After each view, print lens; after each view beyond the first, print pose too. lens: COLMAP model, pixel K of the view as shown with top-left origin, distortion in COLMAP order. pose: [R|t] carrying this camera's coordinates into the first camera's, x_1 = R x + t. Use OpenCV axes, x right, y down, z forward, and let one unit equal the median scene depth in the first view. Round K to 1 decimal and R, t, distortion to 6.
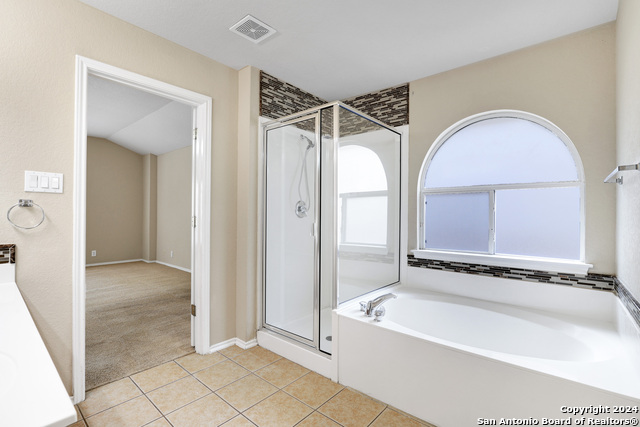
lens RADIAL K [[295.7, 0, 323.9], [0, 295.7, 214.4], [0, 0, 1]] dist [-0.027729, 0.007624]
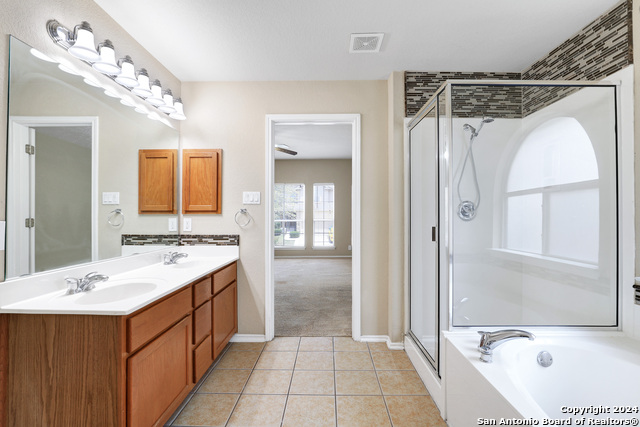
lens RADIAL K [[295.7, 0, 322.7], [0, 295.7, 213.9], [0, 0, 1]] dist [-0.027729, 0.007624]
pose [[0.631166, -0.012065, -0.775554, 0.371030], [0.001396, 0.999895, -0.014419, 0.002851], [0.775647, 0.008018, 0.631116, 0.165106]]
